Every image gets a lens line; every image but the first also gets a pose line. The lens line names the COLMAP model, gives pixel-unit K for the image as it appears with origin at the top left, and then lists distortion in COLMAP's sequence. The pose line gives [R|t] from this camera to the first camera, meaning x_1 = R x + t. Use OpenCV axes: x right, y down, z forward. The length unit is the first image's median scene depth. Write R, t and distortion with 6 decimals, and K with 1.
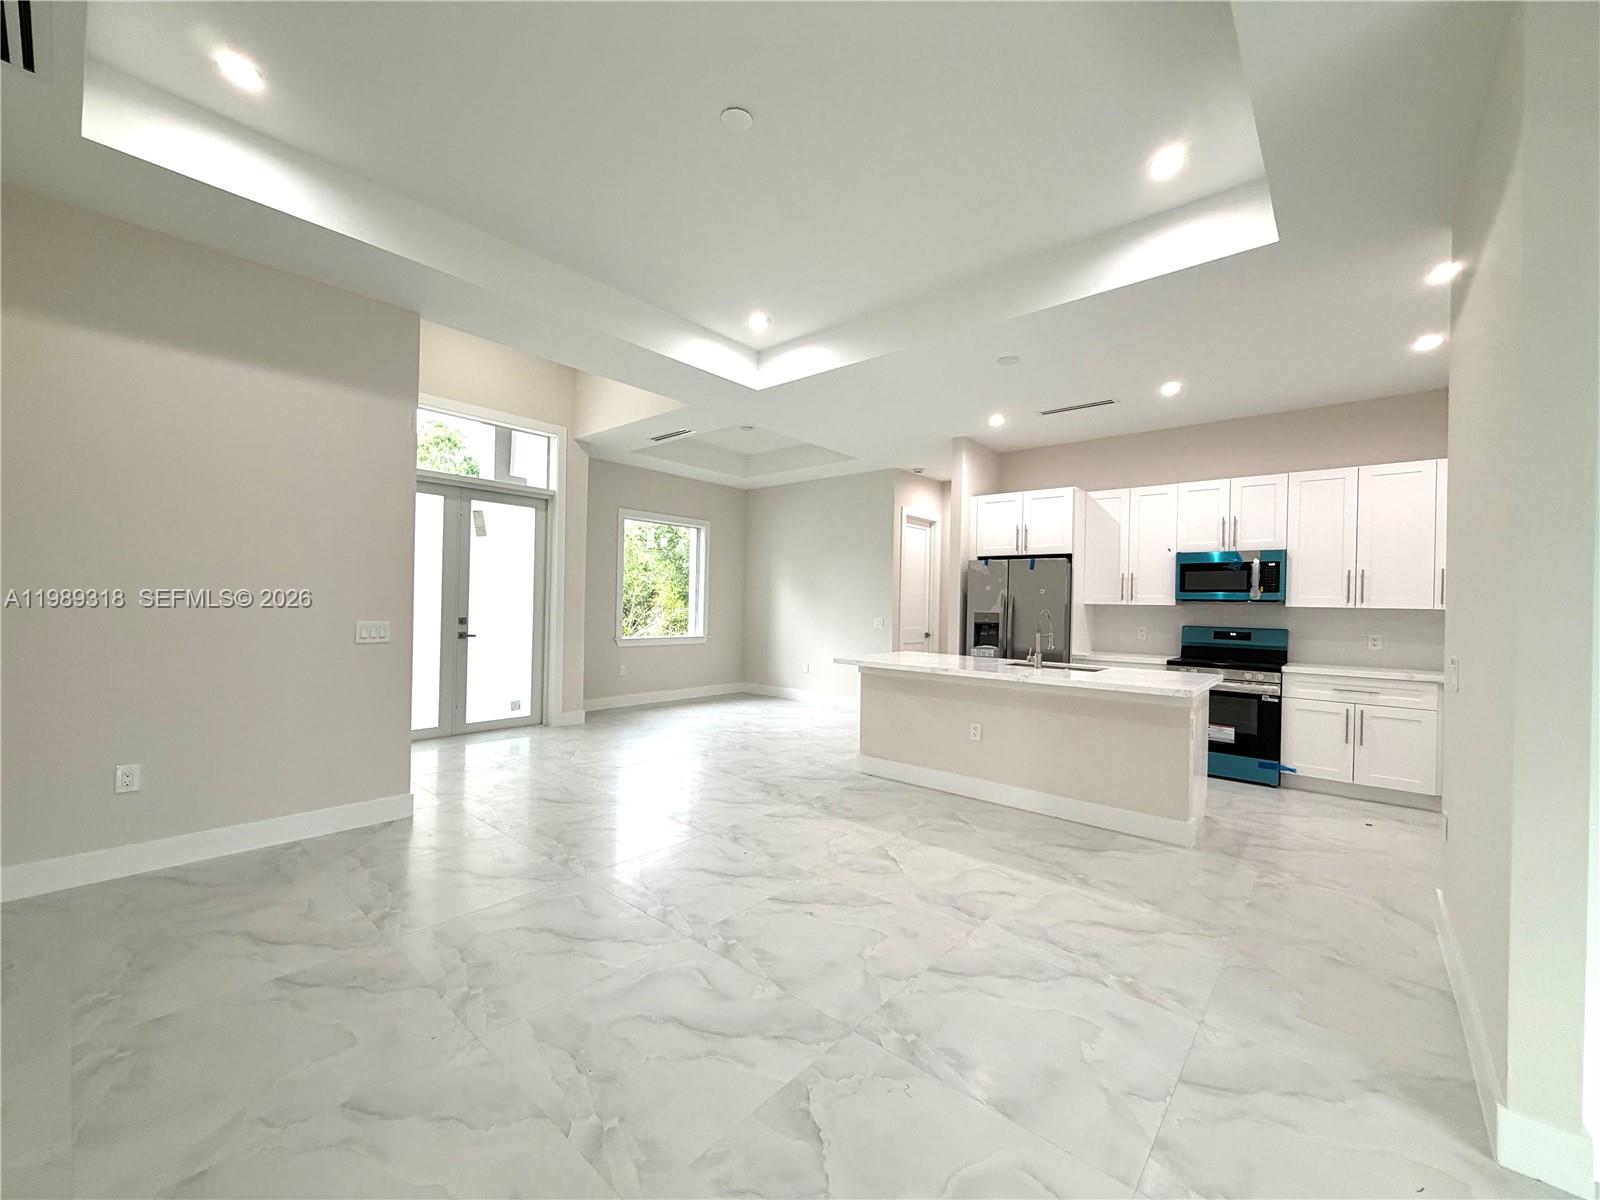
lens RADIAL K [[636.2, 0, 795.8], [0, 636.2, 605.4], [0, 0, 1]] dist [-0.001110, 0.000495]
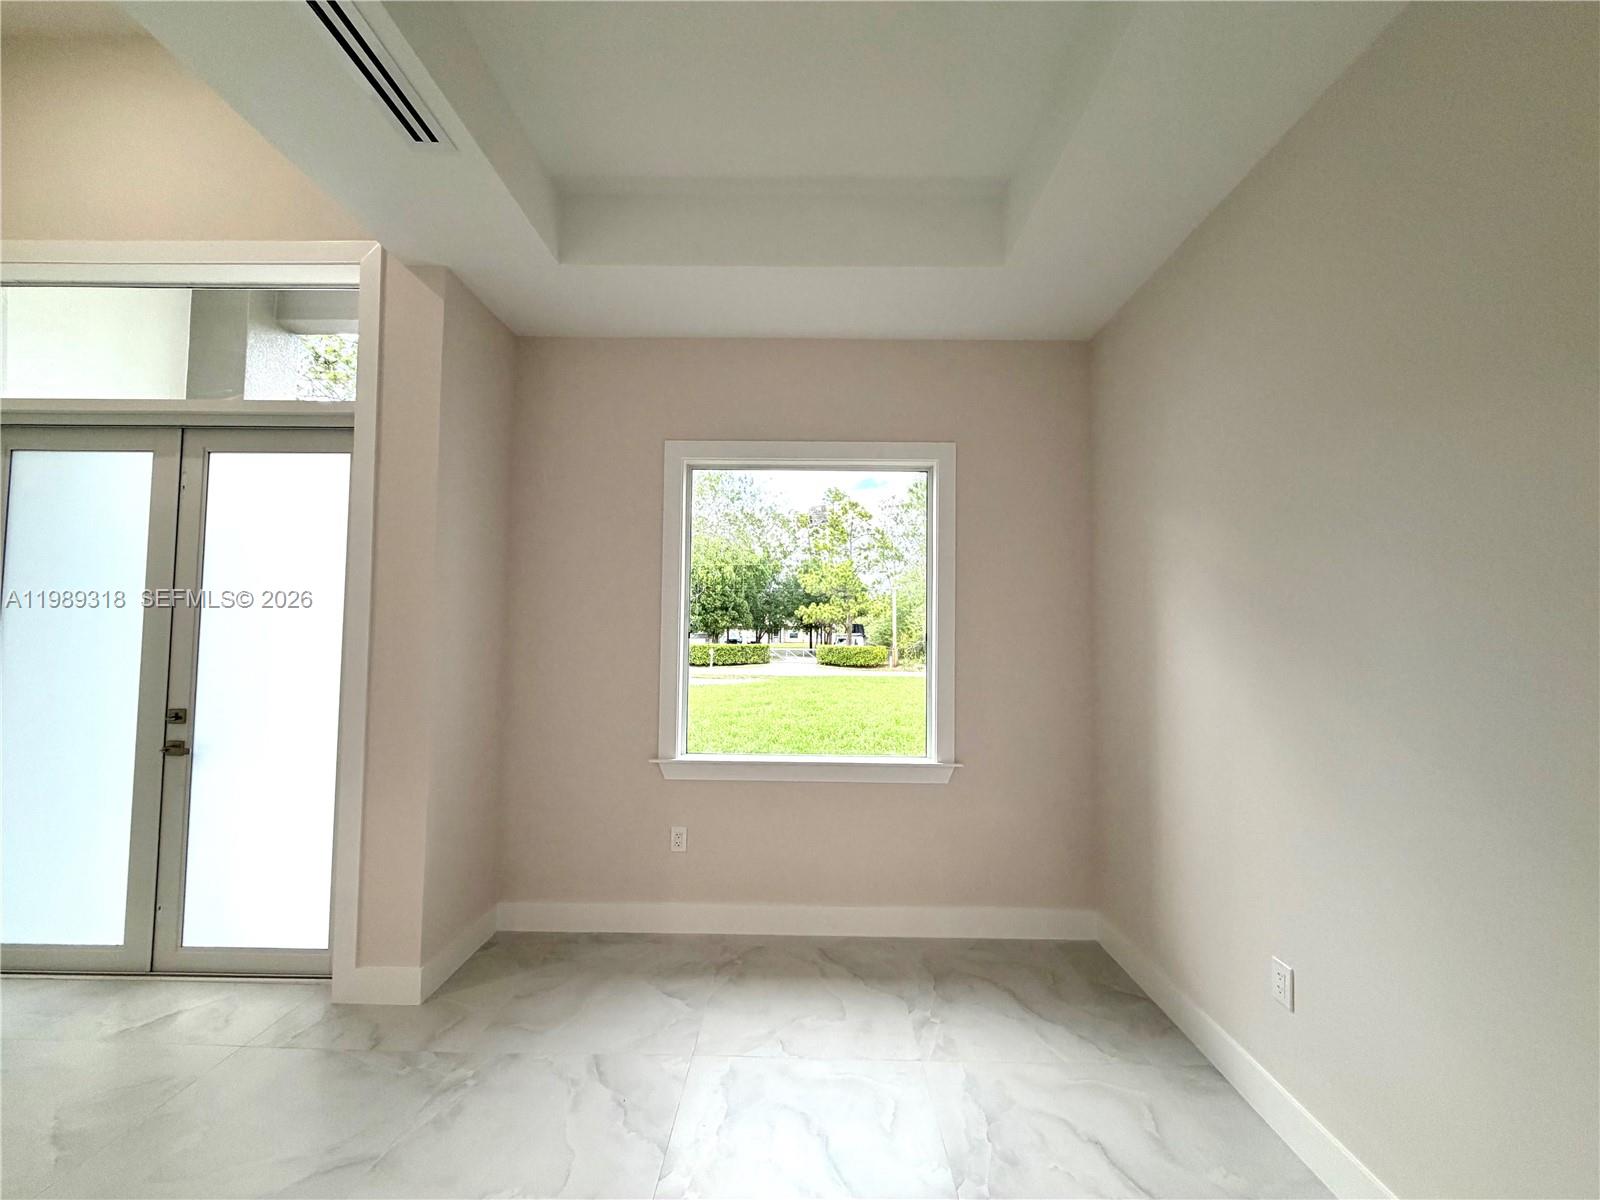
lens RADIAL K [[636.2, 0, 804.5], [0, 636.2, 605.4], [0, 0, 1]] dist [-0.001110, 0.000495]
pose [[0.645290, -0.048695, -0.762384, 0.121791], [0.000038, 0.997969, -0.063709, -0.026642], [0.763938, 0.041082, 0.643981, 1.065814]]
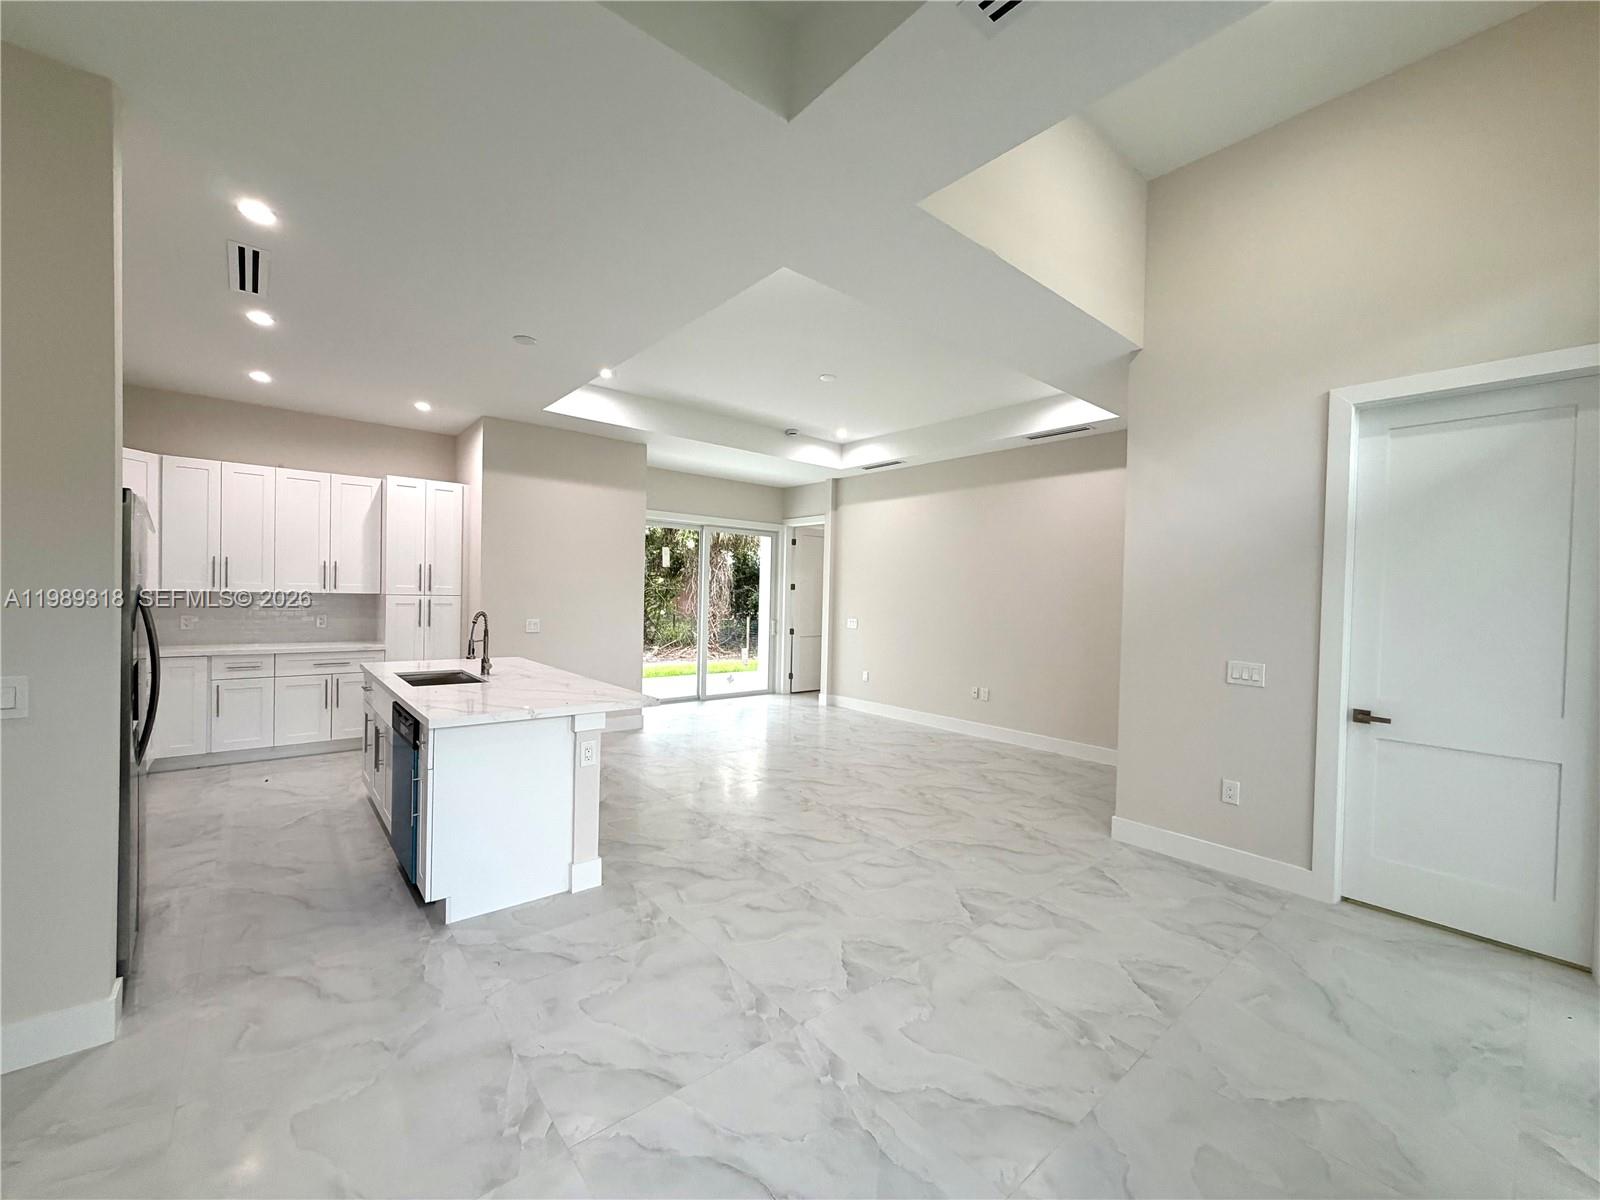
lens RADIAL K [[636.2, 0, 799.2], [0, 636.2, 603.1], [0, 0, 1]] dist [-0.001110, 0.000495]
pose [[-0.987703, -0.049671, 0.148243, -0.148444], [-0.047009, 0.998665, 0.021412, -0.032181], [-0.149109, 0.014180, -0.988719, 1.341590]]
